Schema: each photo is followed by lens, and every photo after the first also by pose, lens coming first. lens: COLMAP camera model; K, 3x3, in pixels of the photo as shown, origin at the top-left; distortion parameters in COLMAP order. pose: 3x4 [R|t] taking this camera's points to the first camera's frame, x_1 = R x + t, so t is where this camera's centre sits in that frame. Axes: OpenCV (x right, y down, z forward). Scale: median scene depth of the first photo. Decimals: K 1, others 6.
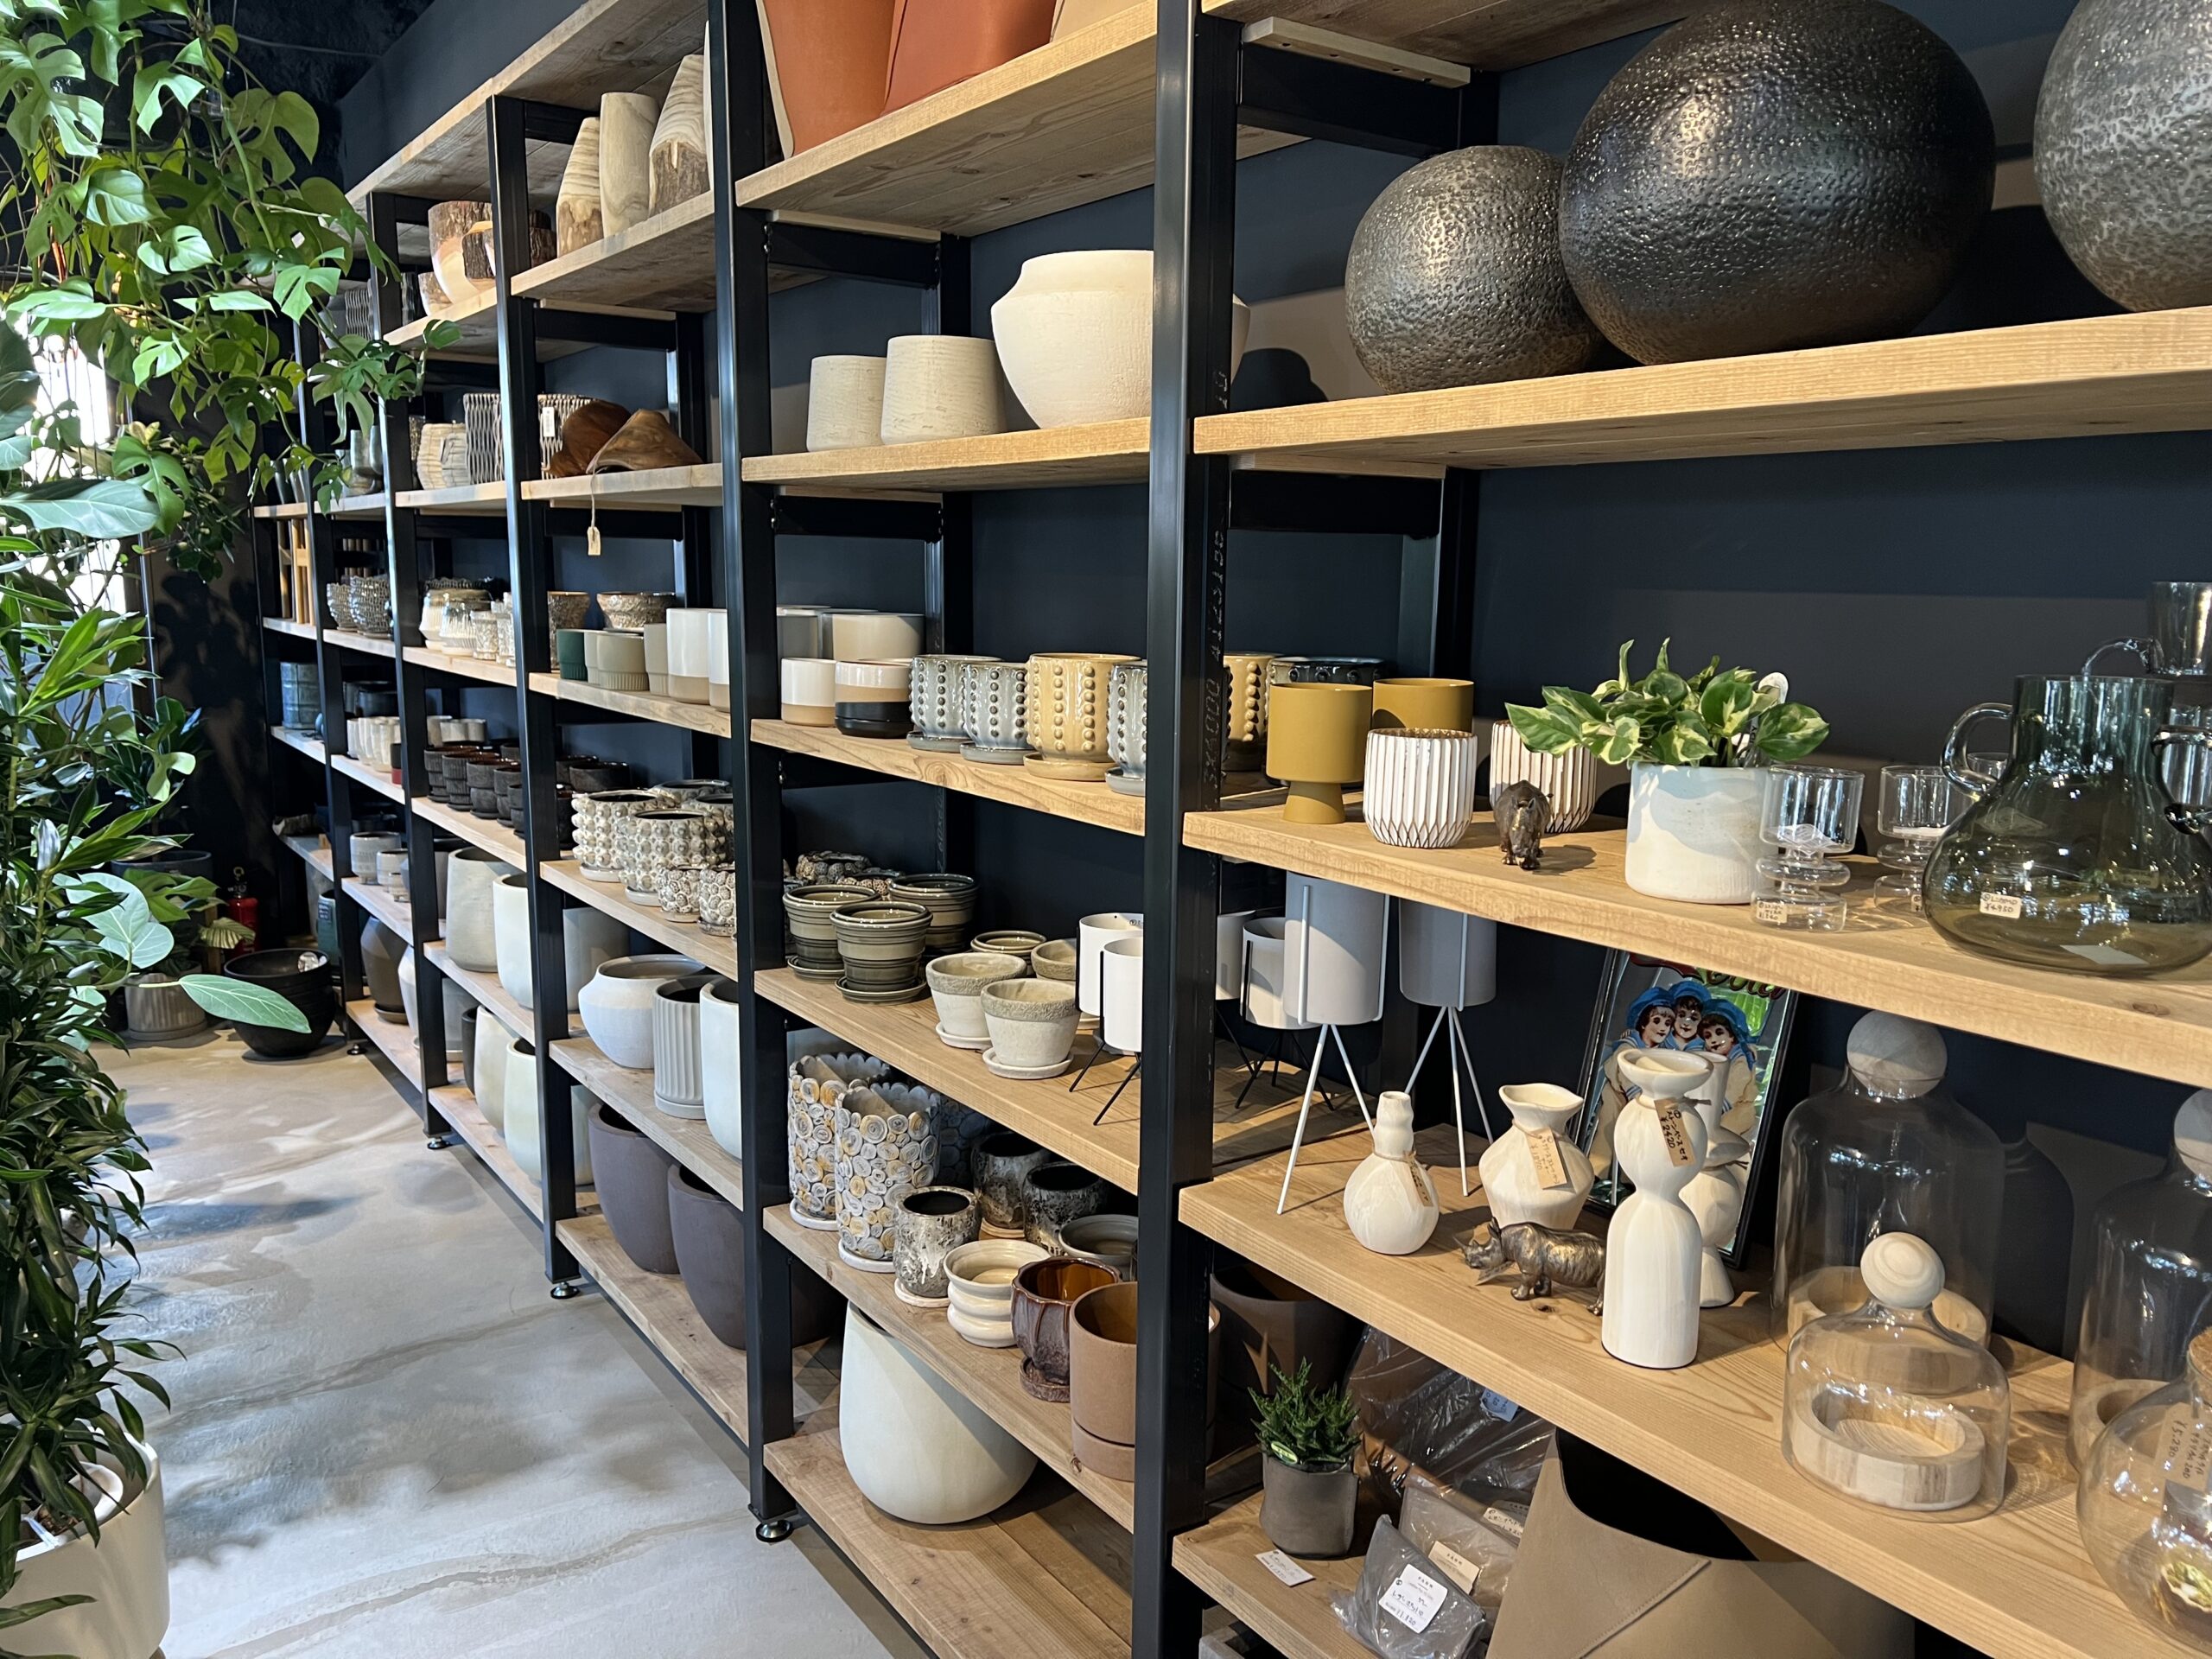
lens RADIAL K [[1652.2, 0, 1112.8], [0, 1652.2, 843.4], [0, 0, 1]] dist [0.064392, -0.069783]
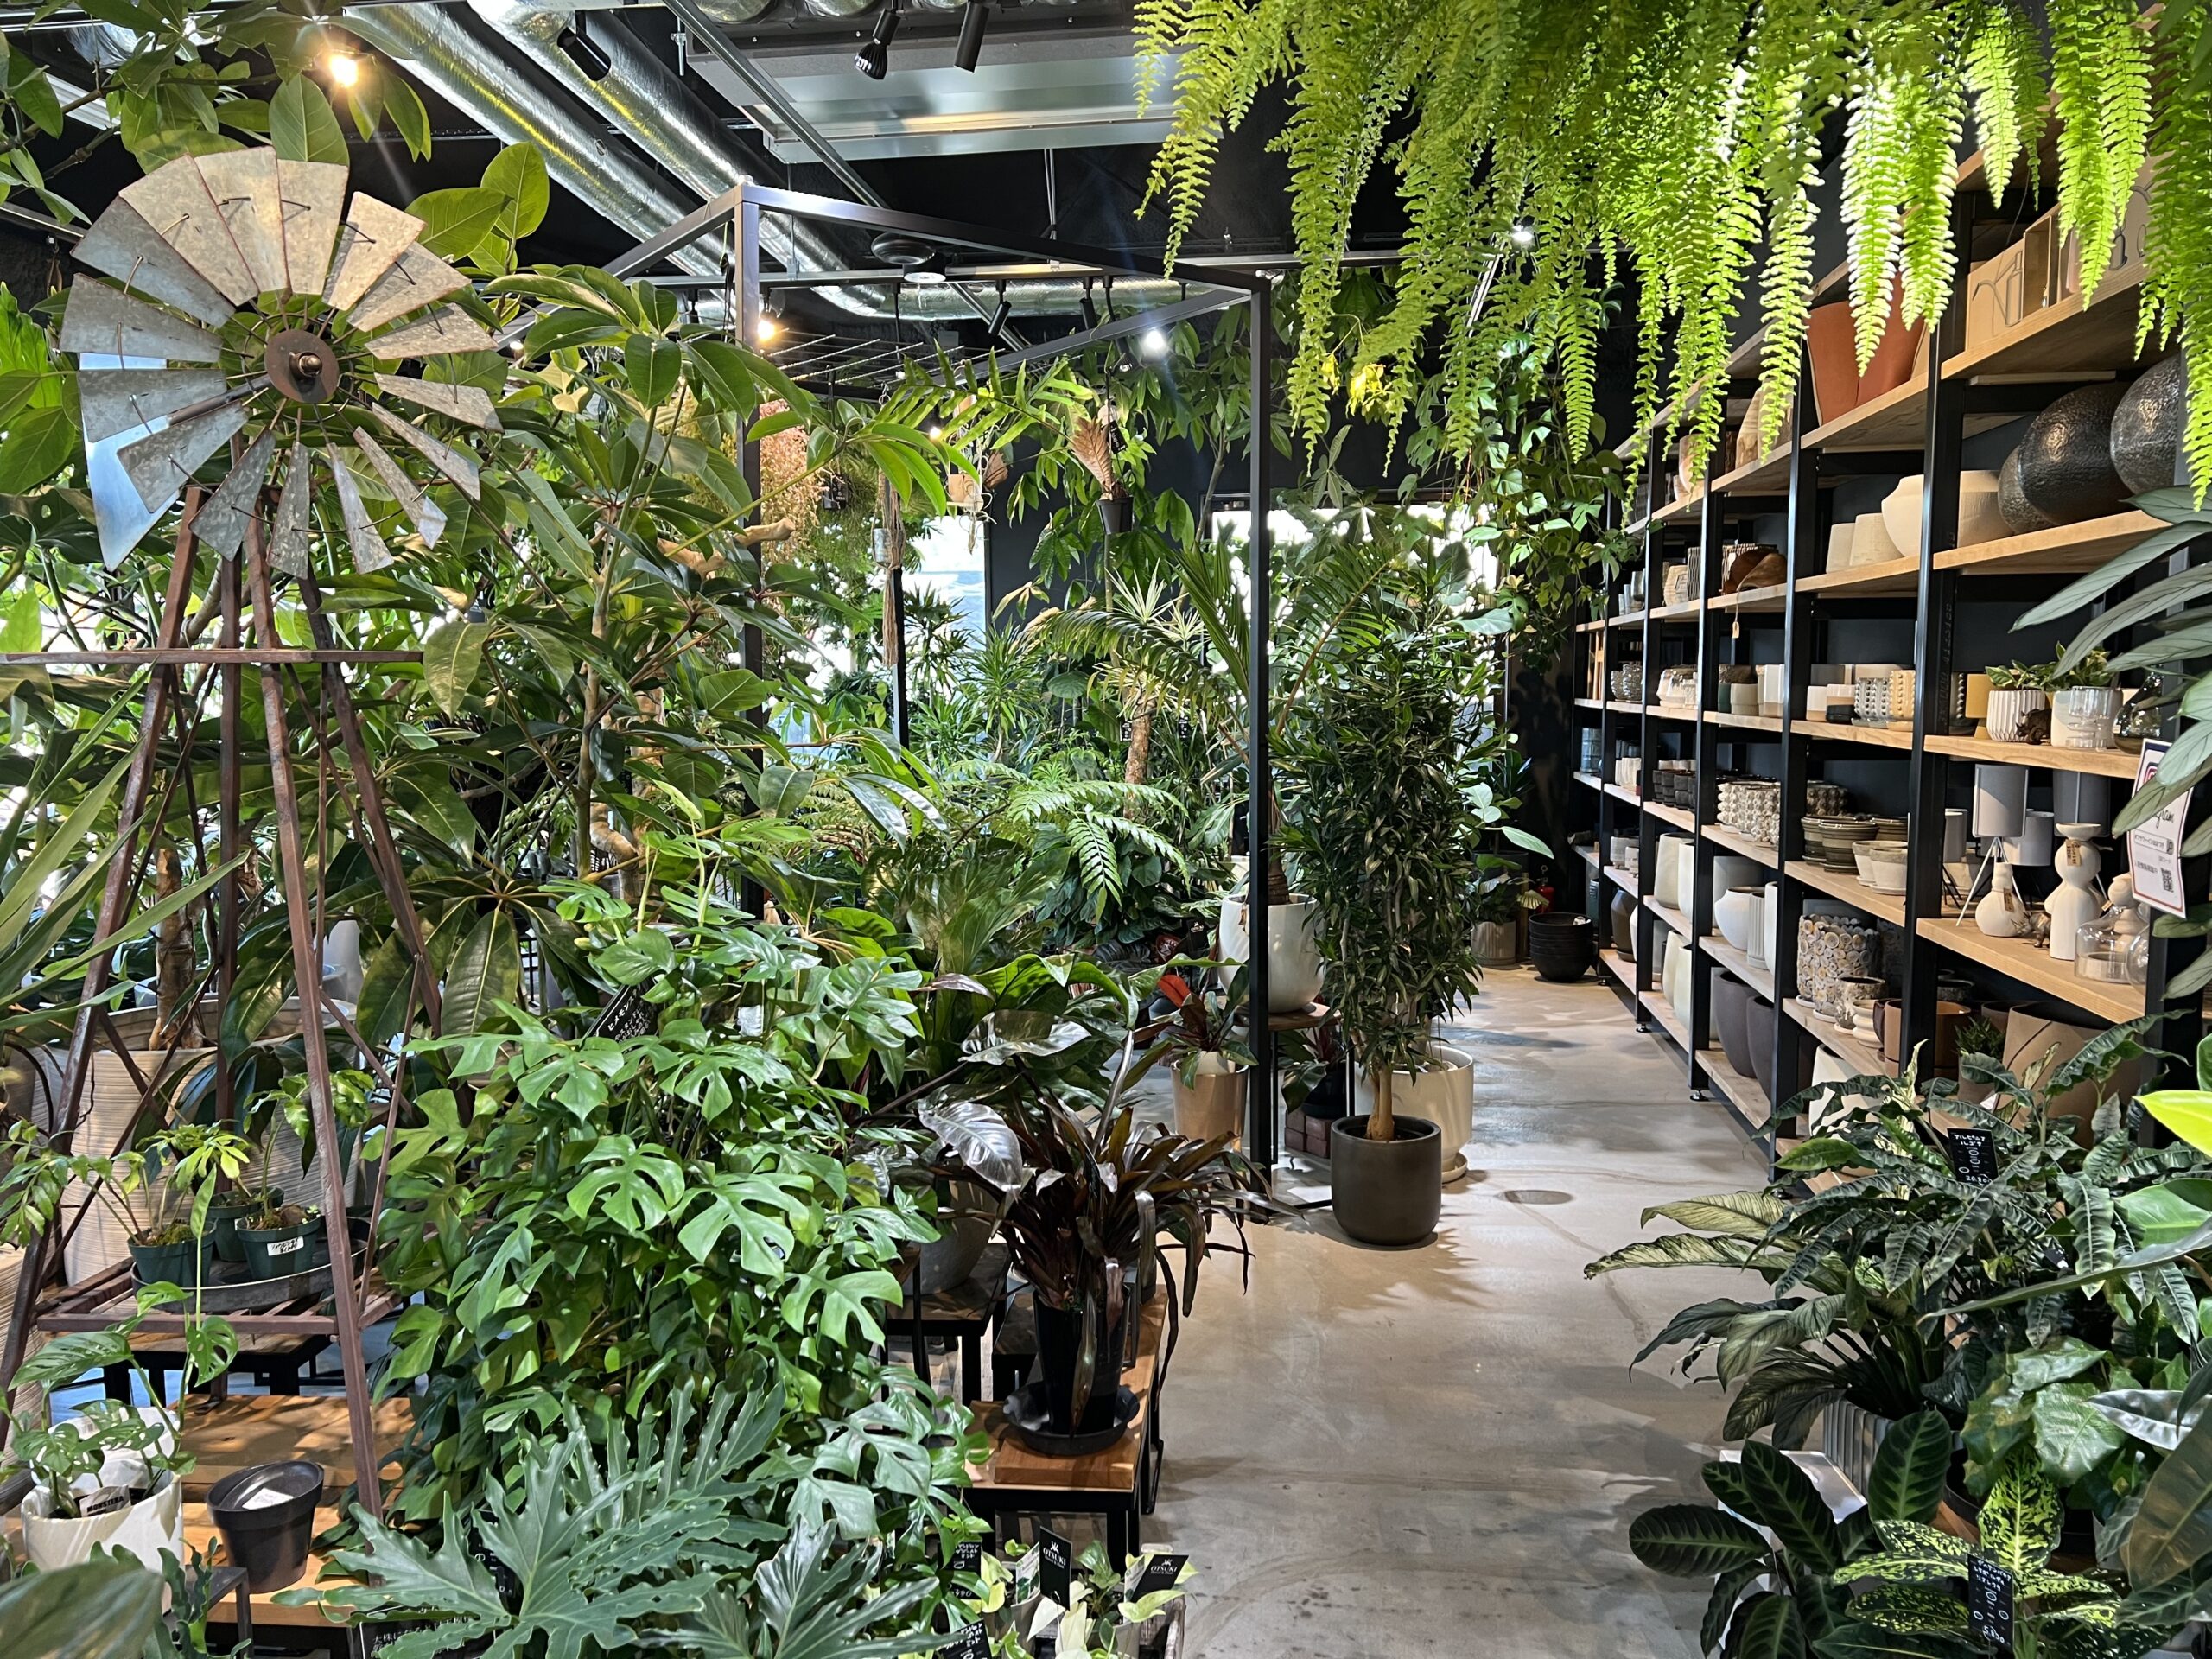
lens RADIAL K [[1652.2, 0, 1112.8], [0, 1652.2, 843.4], [0, 0, 1]] dist [0.064392, -0.069783]
pose [[0.730704, 0.050100, -0.680854, 0.558877], [-0.096865, 0.994822, -0.030755, 0.214852], [0.675788, 0.088424, 0.731773, -0.949853]]
